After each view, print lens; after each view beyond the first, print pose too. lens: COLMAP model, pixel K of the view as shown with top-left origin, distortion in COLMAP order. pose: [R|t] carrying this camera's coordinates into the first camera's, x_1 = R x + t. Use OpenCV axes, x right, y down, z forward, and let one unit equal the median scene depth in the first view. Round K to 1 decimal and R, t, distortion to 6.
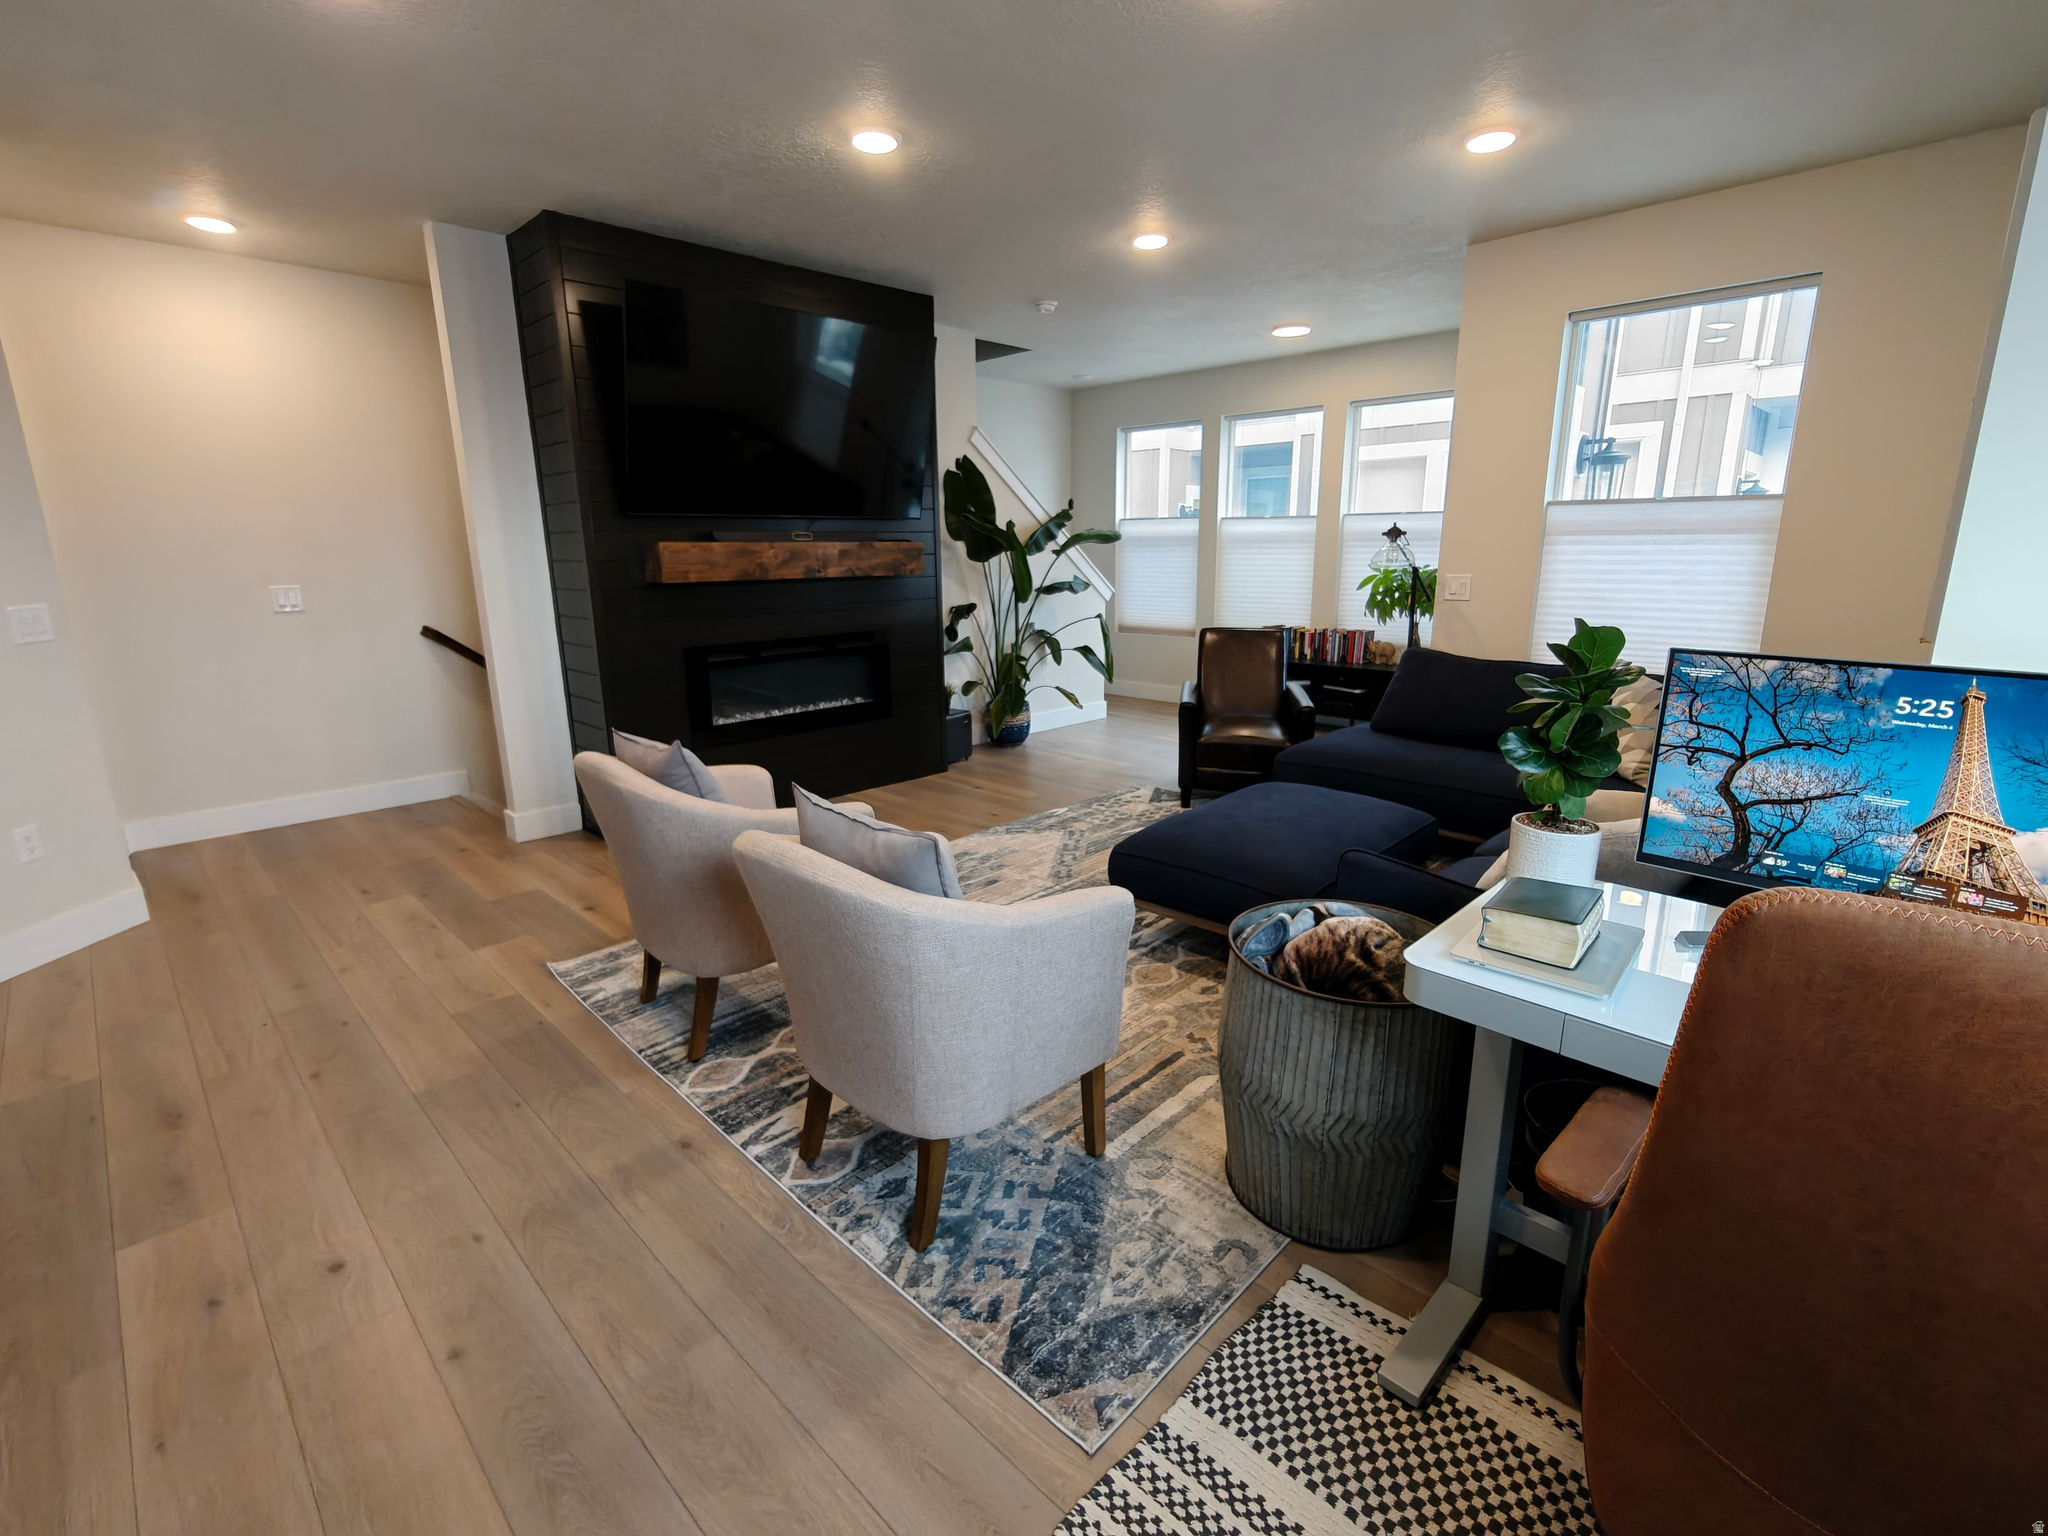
lens RADIAL K [[925.1, 0, 1026.7], [0, 925.1, 767.0], [0, 0, 1]] dist [0.002256, 0.000397]
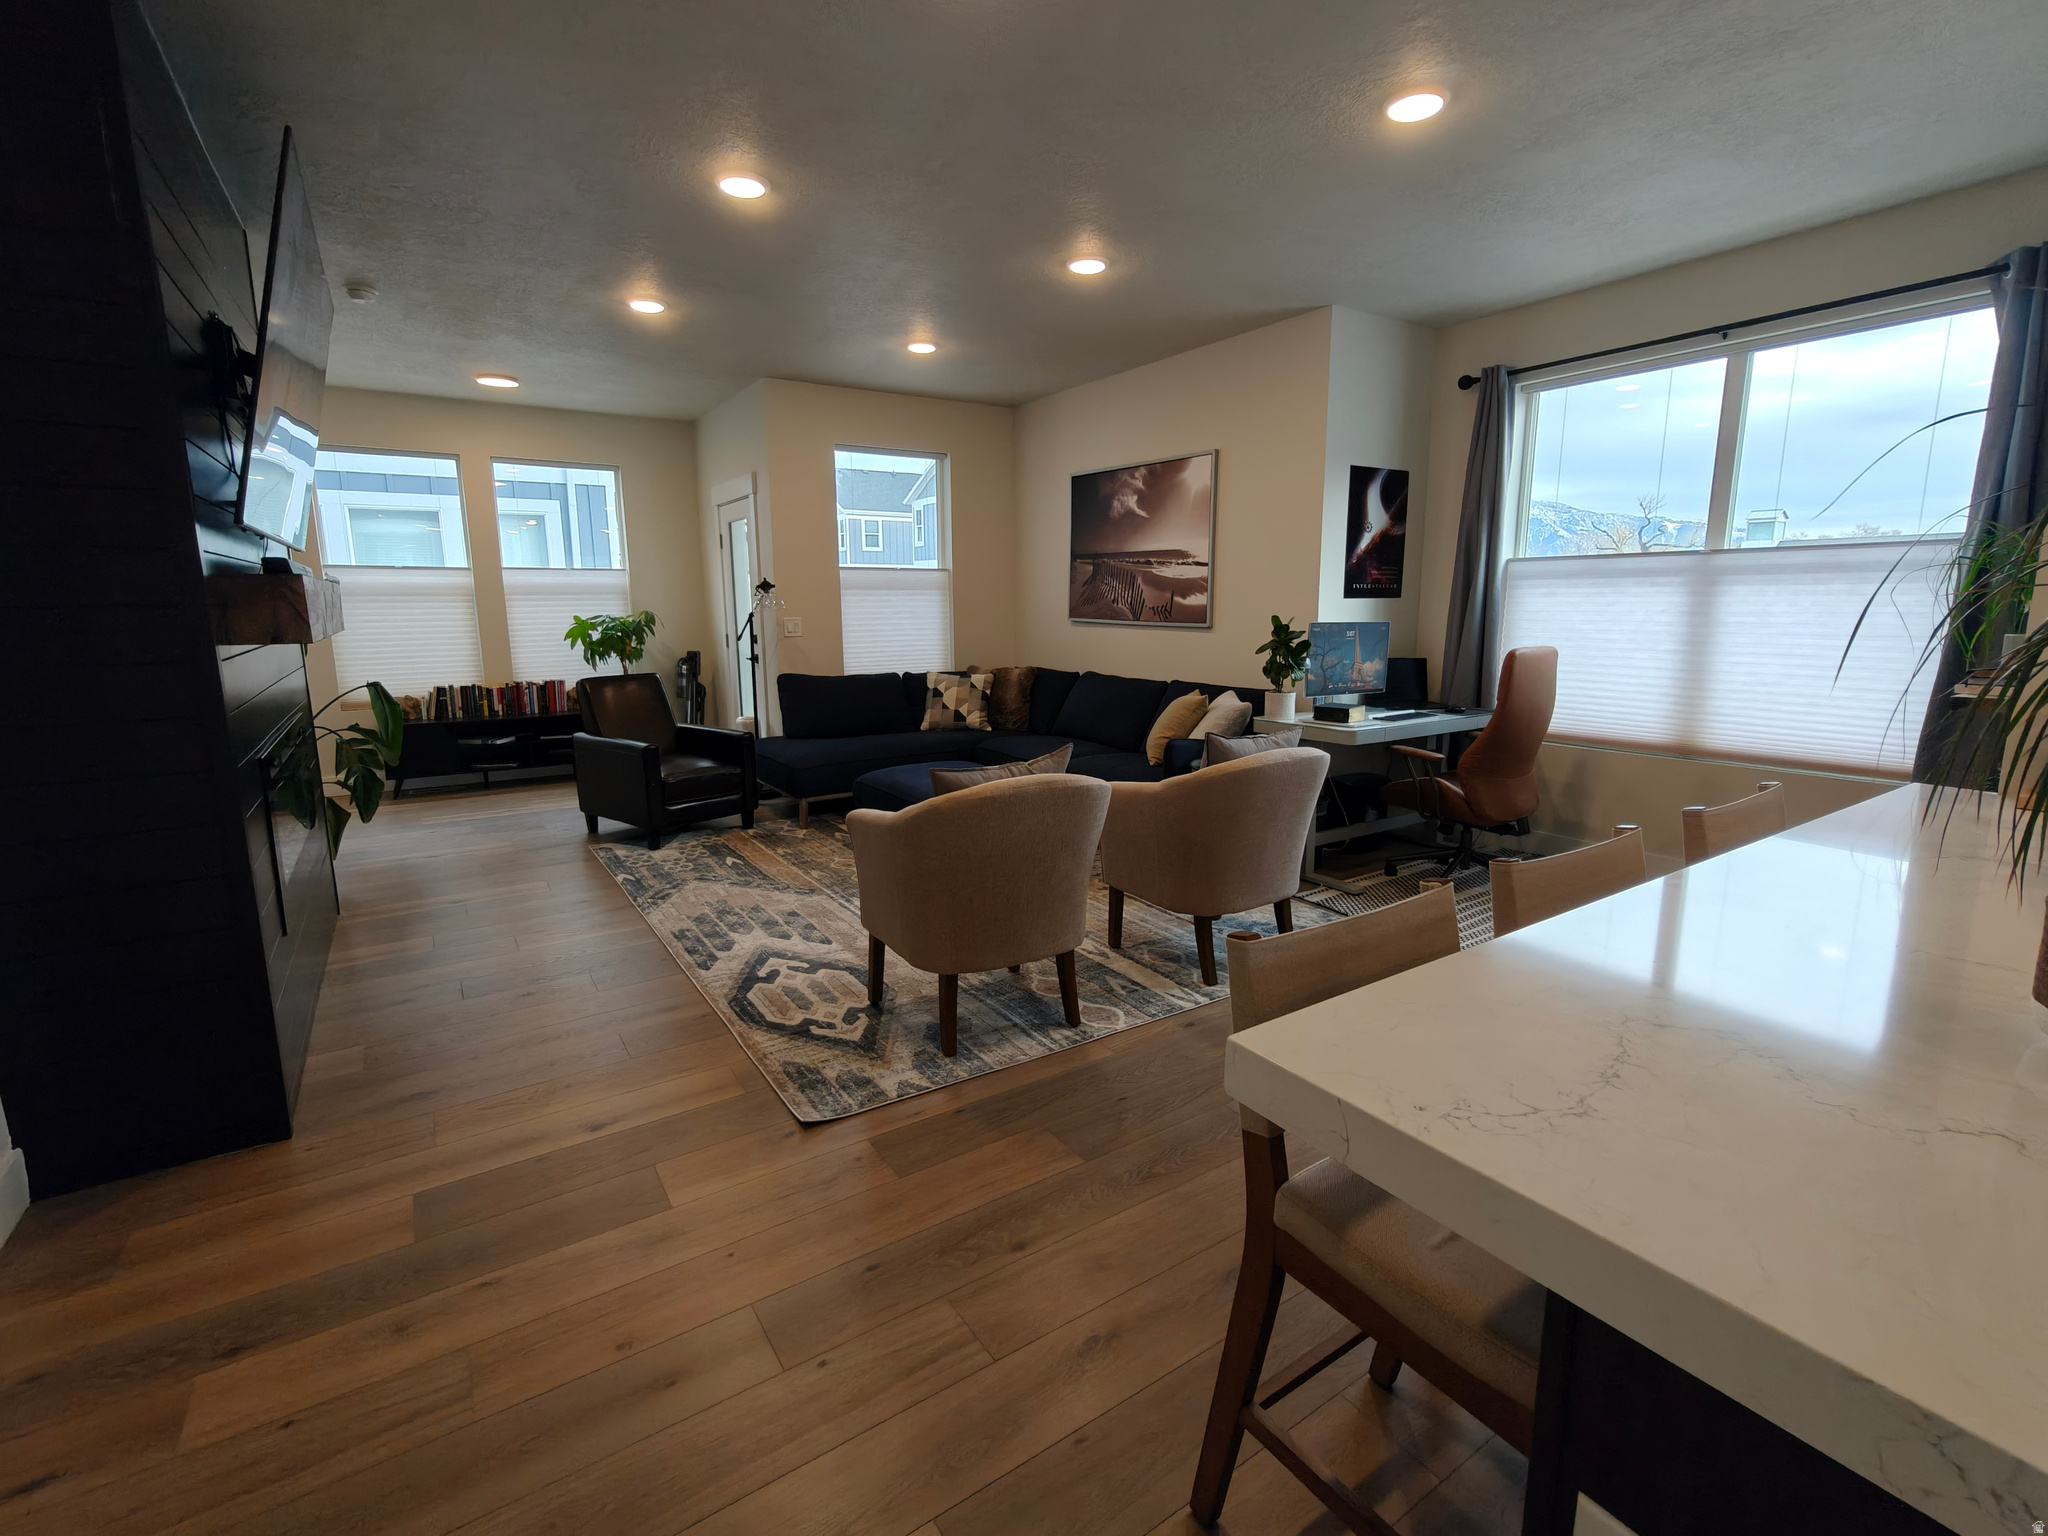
lens RADIAL K [[925.1, 0, 1029.4], [0, 925.1, 764.5], [0, 0, 1]] dist [0.002256, 0.000397]
pose [[0.206198, -0.165393, 0.964431, -0.856096], [0.232481, 0.965671, 0.115900, -0.084403], [-0.950492, 0.200314, 0.237570, 0.433479]]
